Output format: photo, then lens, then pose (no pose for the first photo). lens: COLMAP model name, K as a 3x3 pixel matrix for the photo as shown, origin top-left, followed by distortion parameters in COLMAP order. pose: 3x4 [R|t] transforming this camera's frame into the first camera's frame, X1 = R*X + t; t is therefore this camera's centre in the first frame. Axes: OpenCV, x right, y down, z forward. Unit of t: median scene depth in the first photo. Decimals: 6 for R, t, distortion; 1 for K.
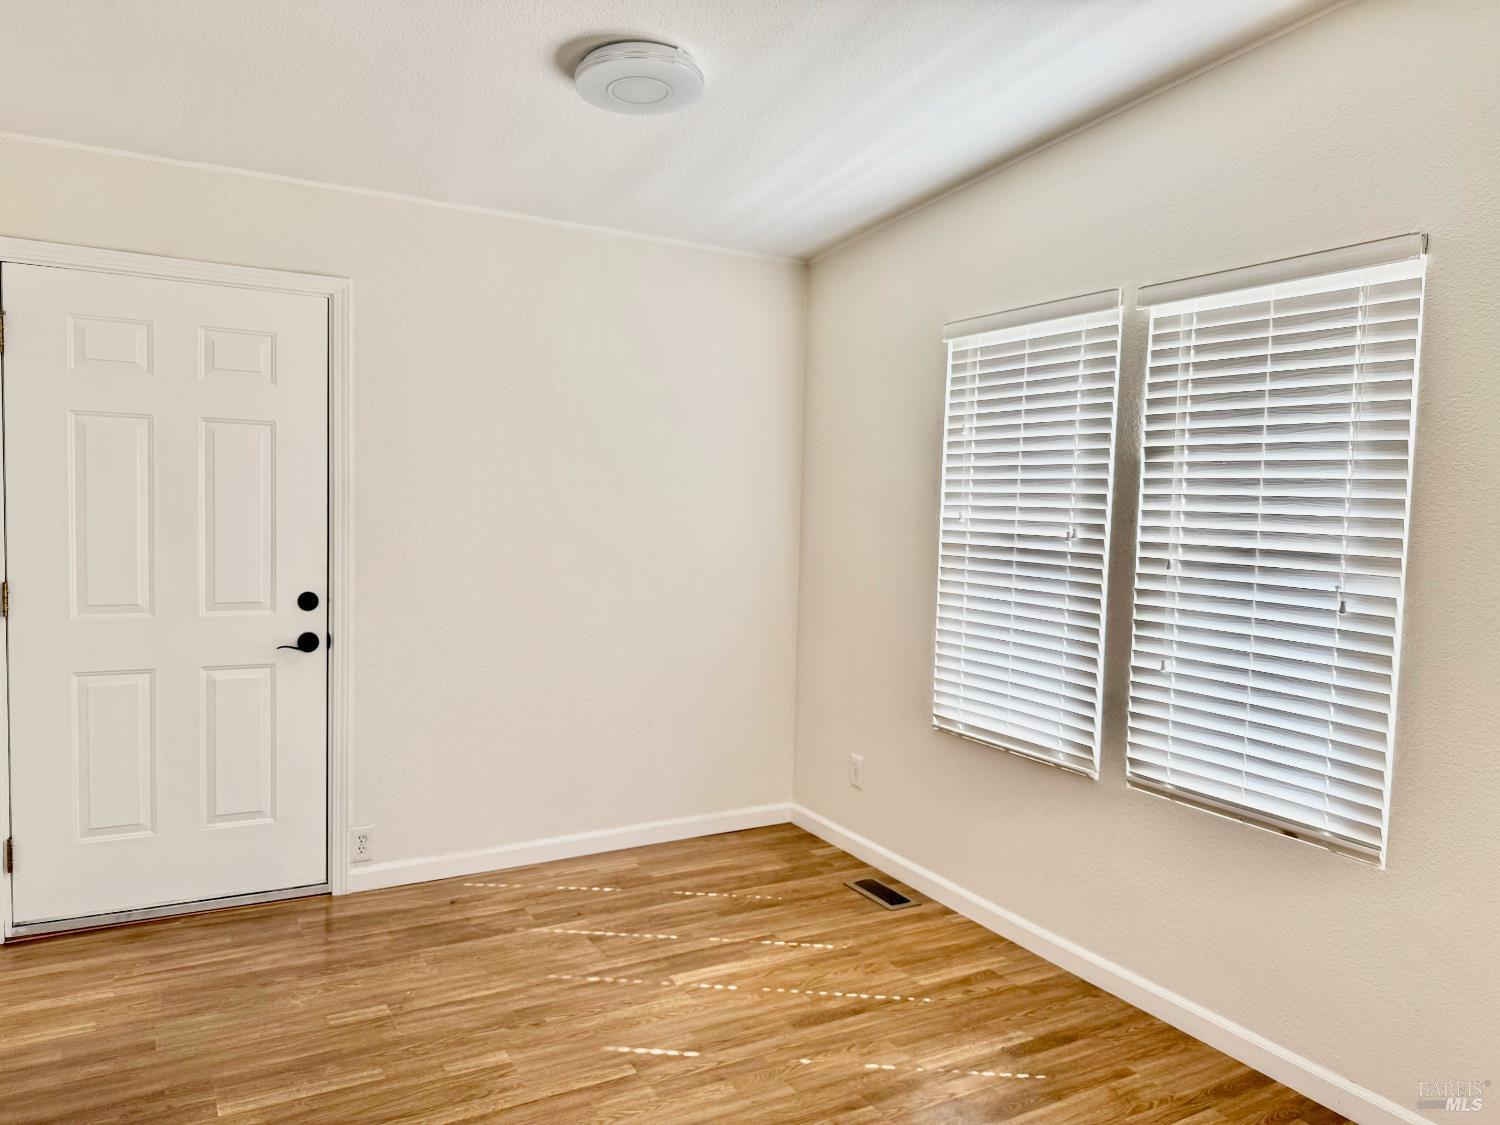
lens RADIAL K [[1058.2, 0, 757.2], [0, 1058.2, 569.0], [0, 0, 1]] dist [0.097837, -0.146868]
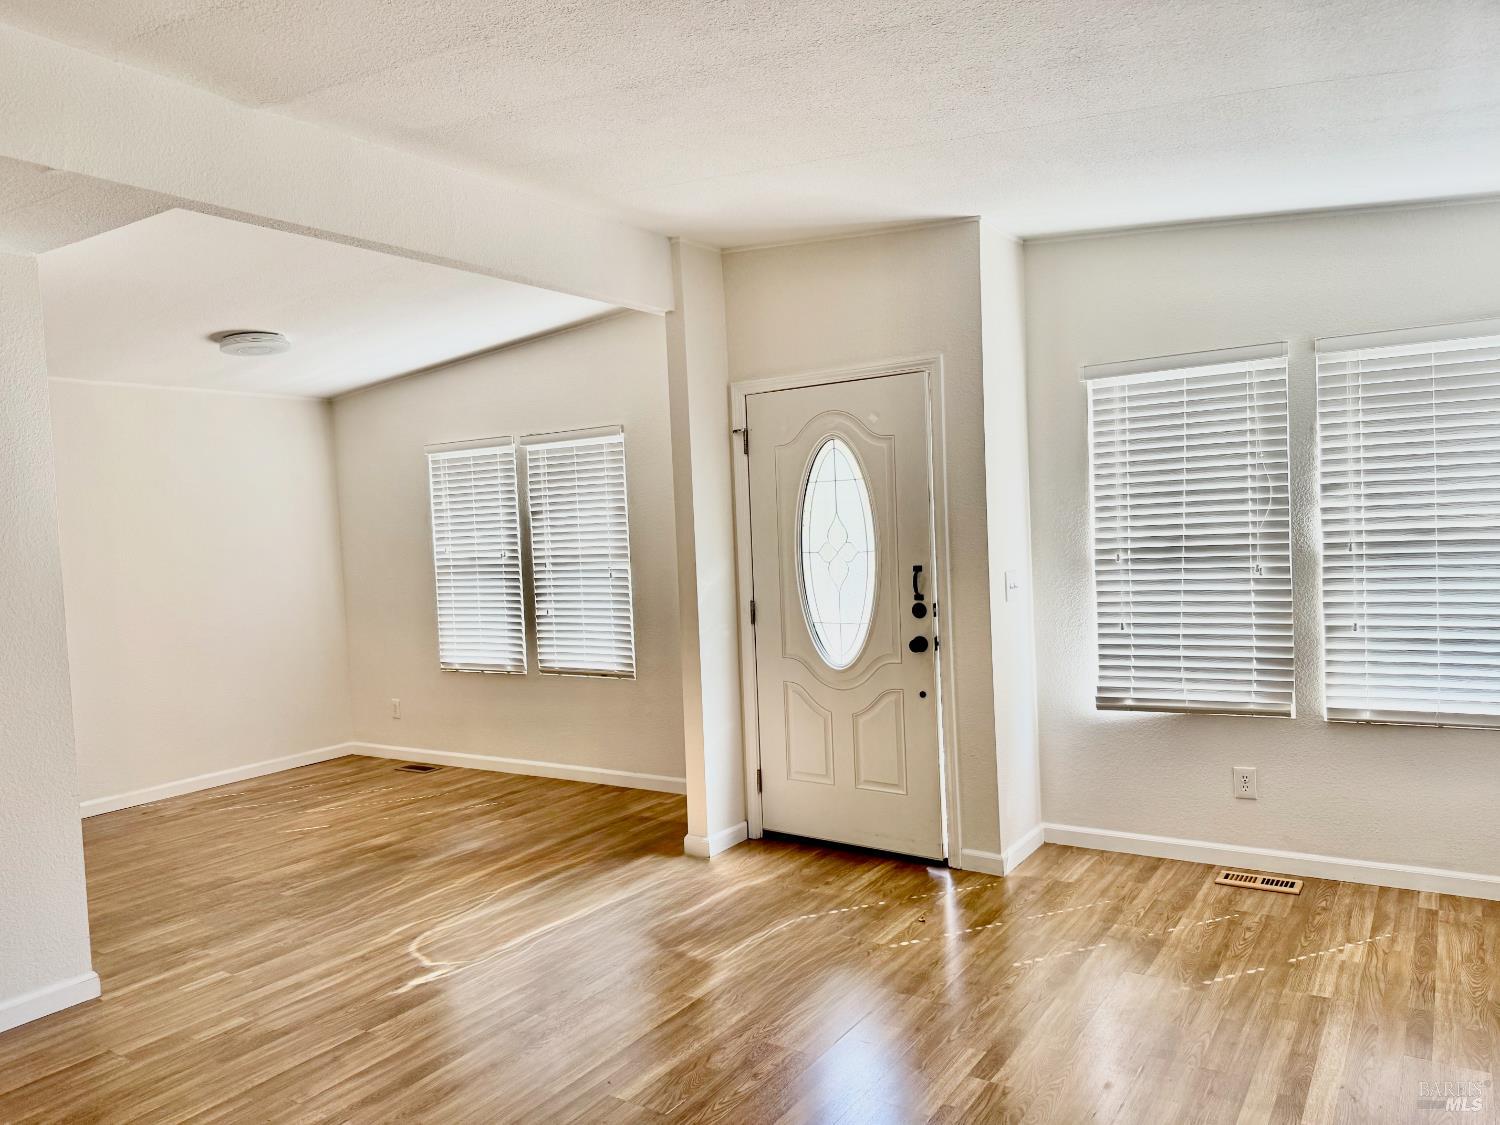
lens RADIAL K [[1058.2, 0, 757.2], [0, 1058.2, 569.0], [0, 0, 1]] dist [0.097837, -0.146868]
pose [[0.887715, -0.084907, 0.452496, -0.197385], [0.098835, 0.995078, -0.007179, 0.058291], [-0.449659, 0.051095, 0.891738, -1.046374]]
